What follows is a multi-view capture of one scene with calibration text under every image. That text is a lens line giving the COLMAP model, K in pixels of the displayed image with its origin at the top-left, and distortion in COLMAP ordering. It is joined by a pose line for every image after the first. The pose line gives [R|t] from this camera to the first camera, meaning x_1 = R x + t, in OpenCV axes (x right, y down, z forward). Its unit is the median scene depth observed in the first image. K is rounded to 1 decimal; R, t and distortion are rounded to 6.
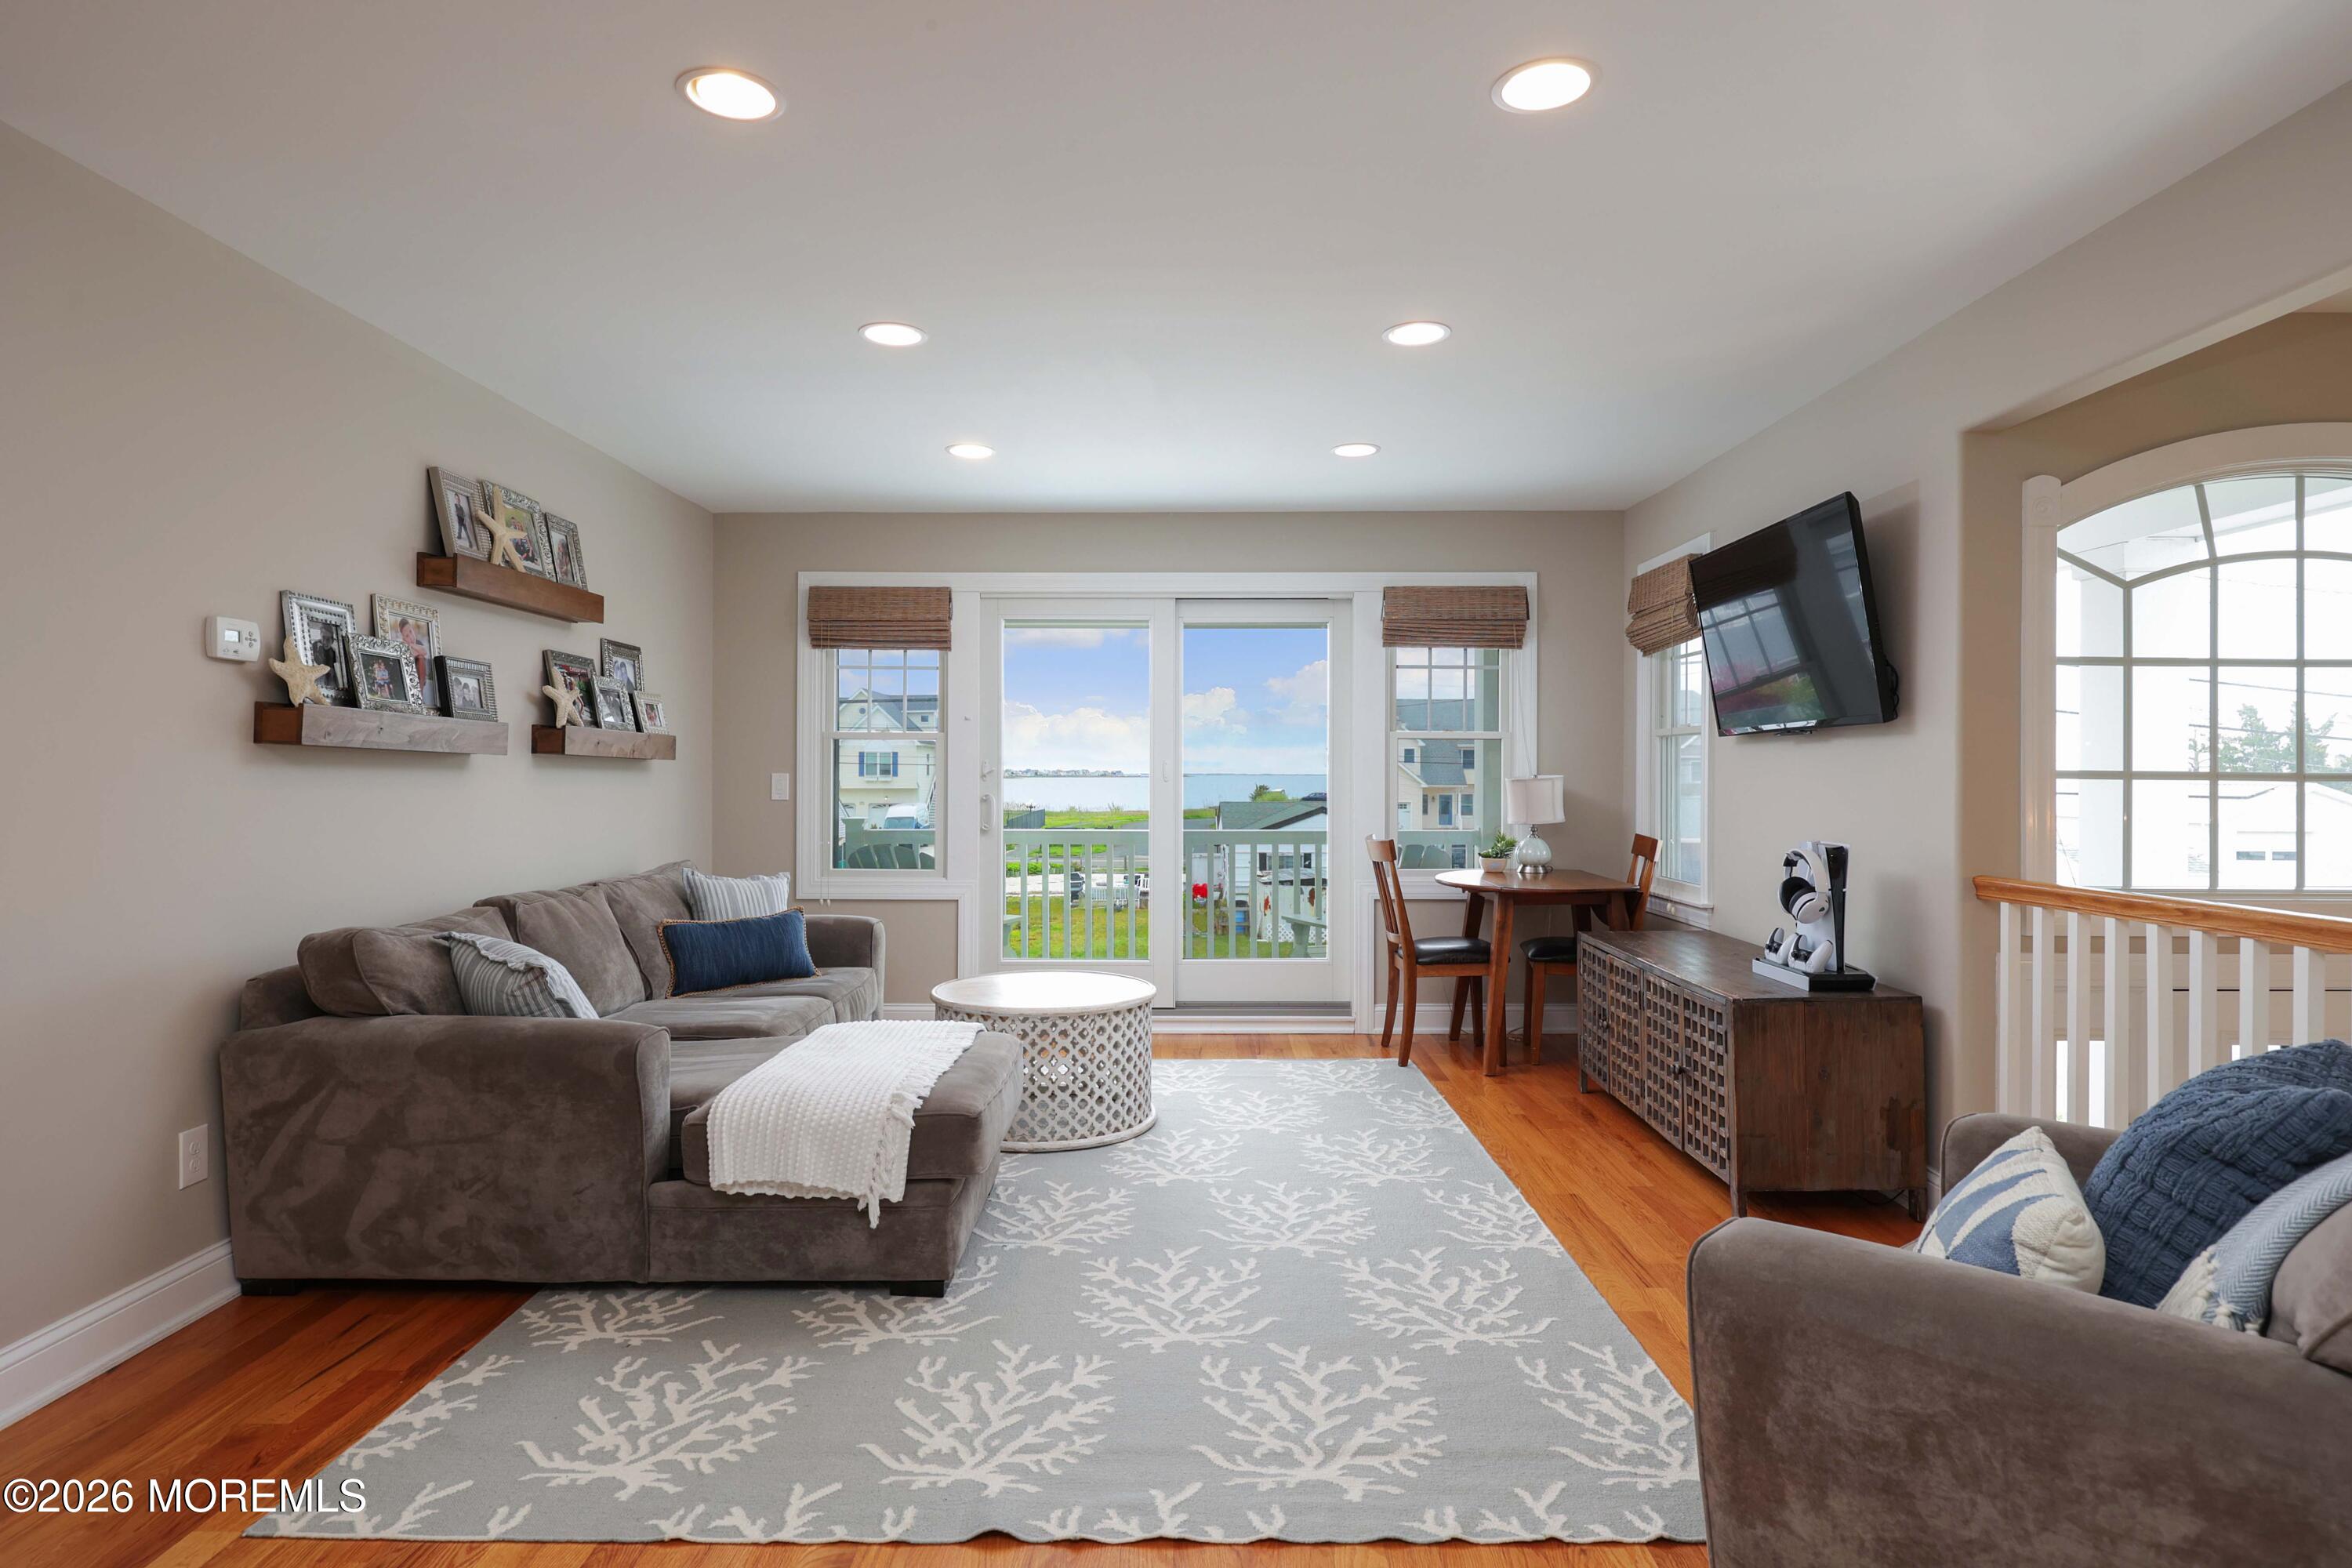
lens RADIAL K [[1238.2, 0, 1180.1], [0, 1238.2, 782.9], [0, 0, 1]] dist [0.005289, -0.001024]
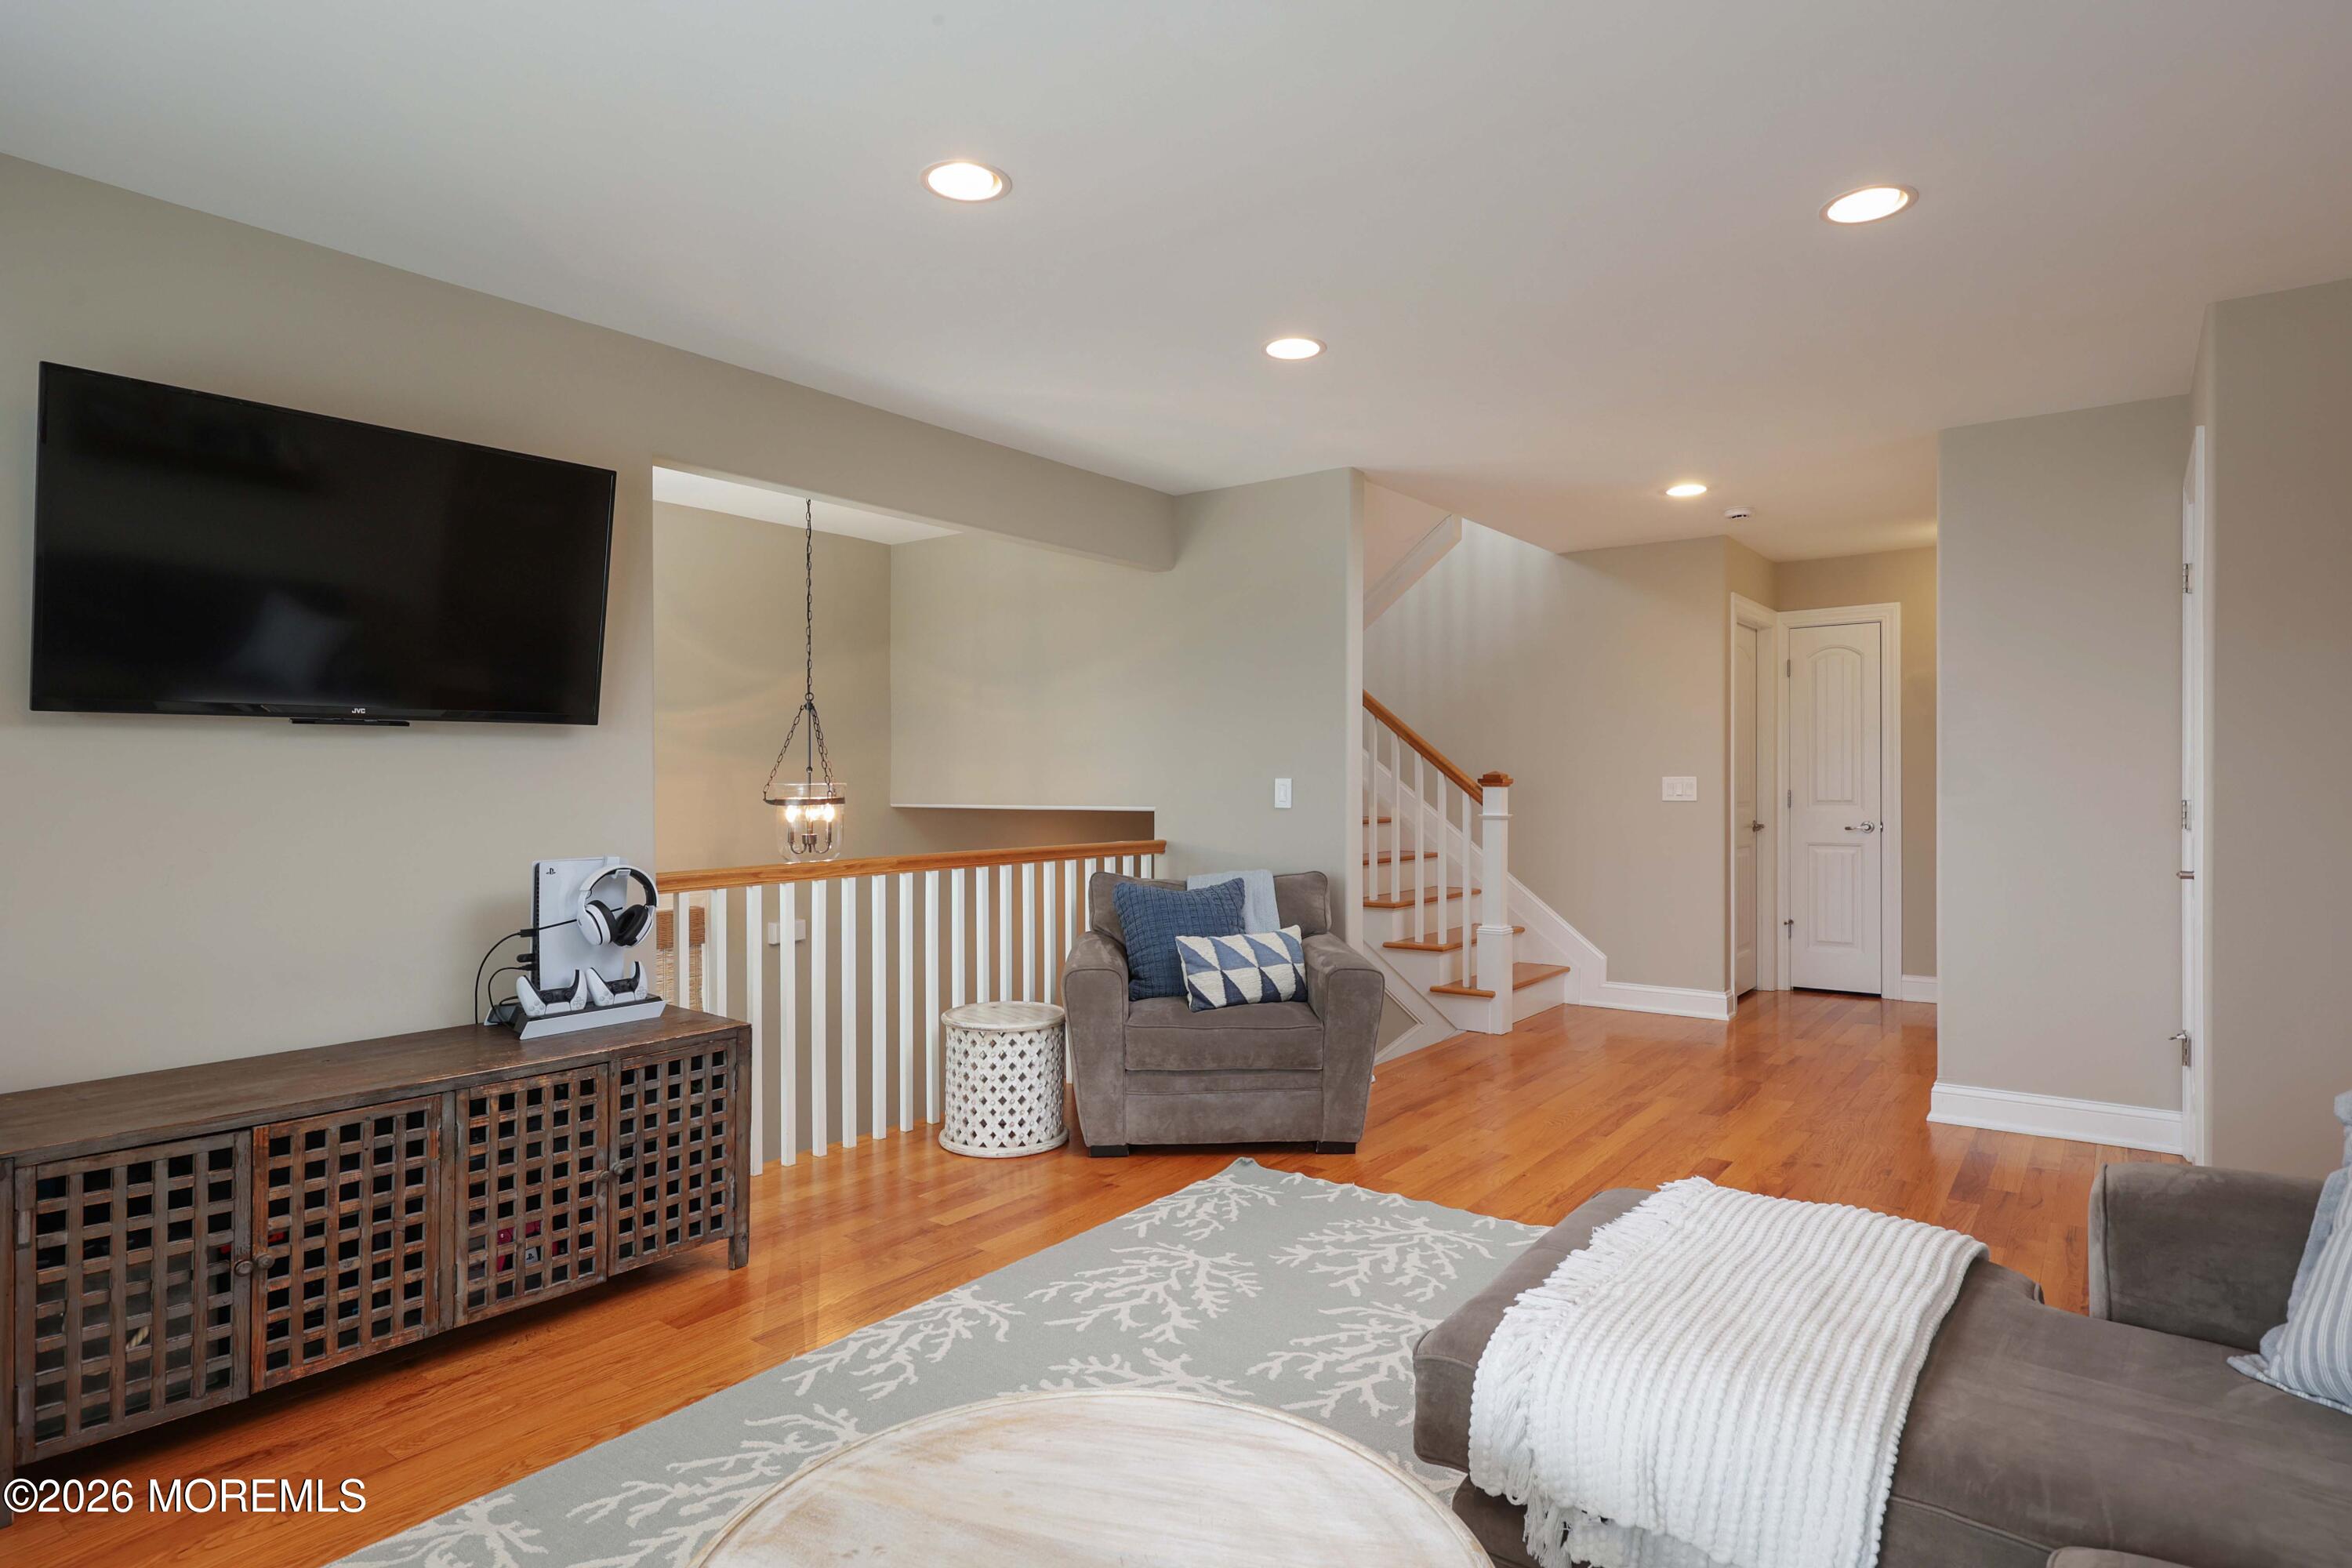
lens RADIAL K [[1238.2, 0, 1173.4], [0, 1238.2, 781.5], [0, 0, 1]] dist [0.005289, -0.001024]
pose [[-0.793181, 0.003704, 0.608975, -0.354524], [0.009455, 0.999936, 0.006232, -0.010439], [-0.608913, 0.010701, -0.793165, 1.476622]]
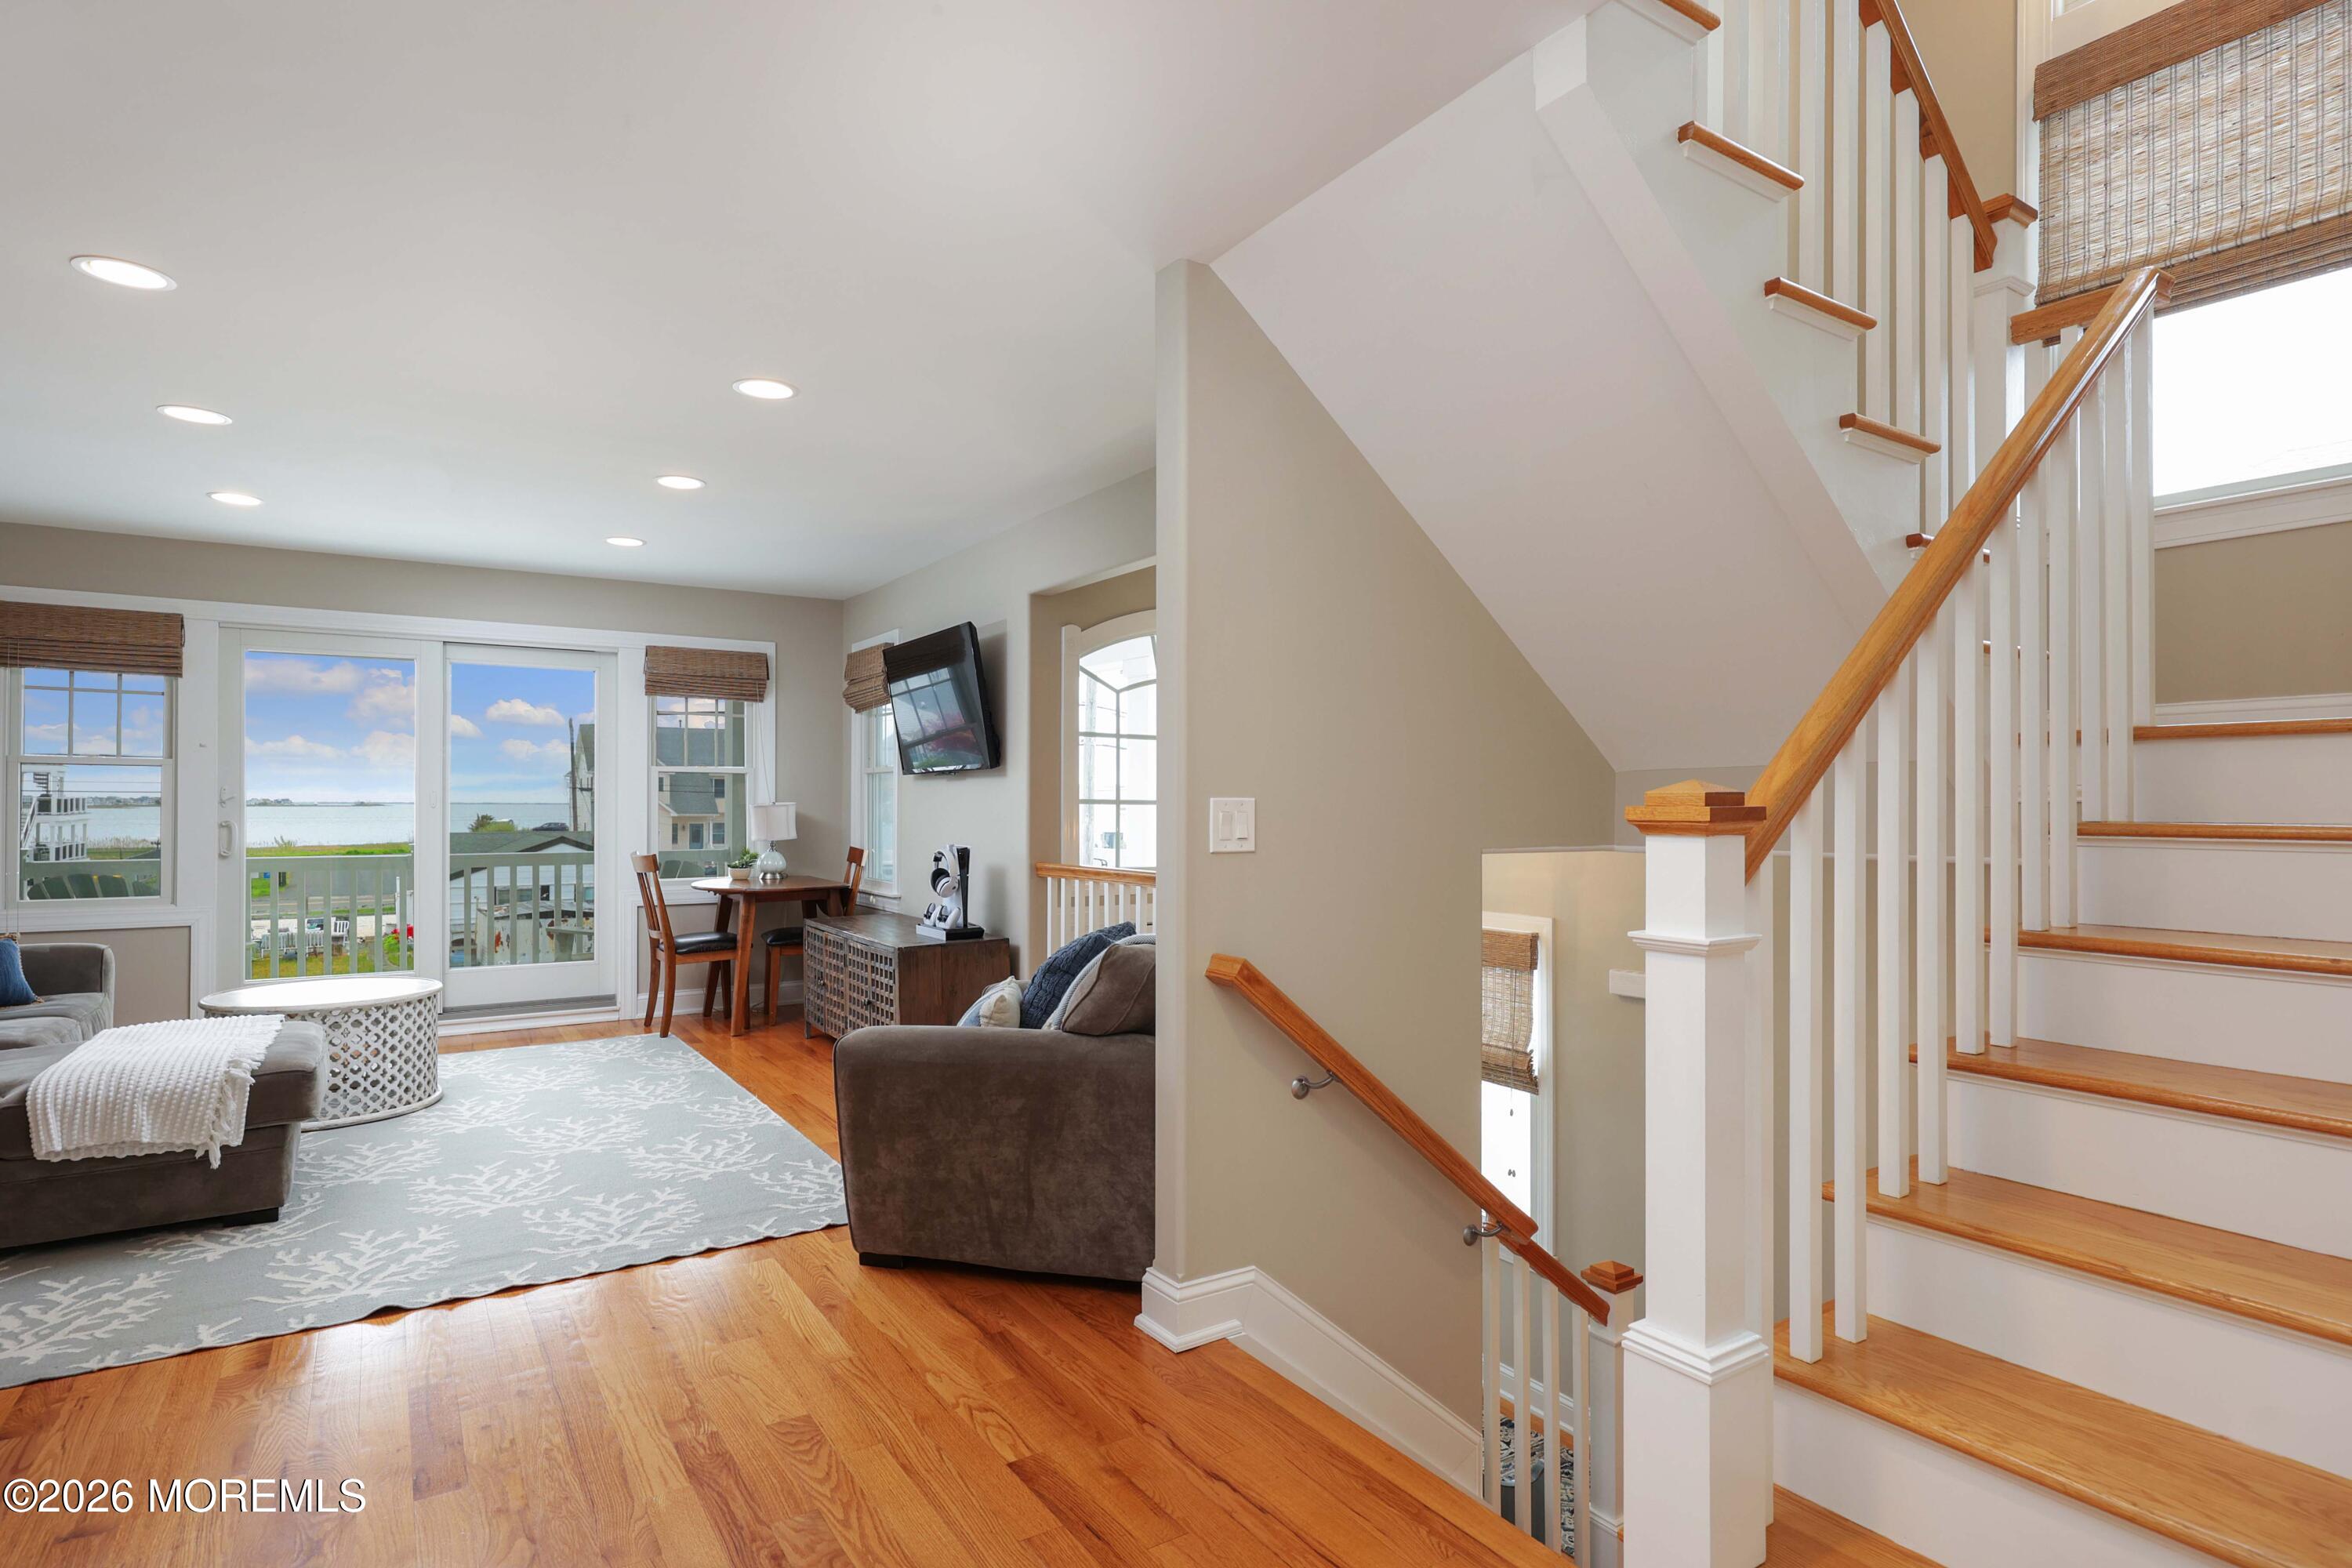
lens RADIAL K [[1196.3, 0, 1161.6], [0, 1196.3, 798.6], [0, 0, 1]] dist [0.001684, 0.000776]
pose [[0.835262, 0.002681, 0.549846, -0.091920], [0.003216, 0.999947, -0.009762, 0.005437], [-0.549843, 0.009922, 0.835209, -0.400947]]
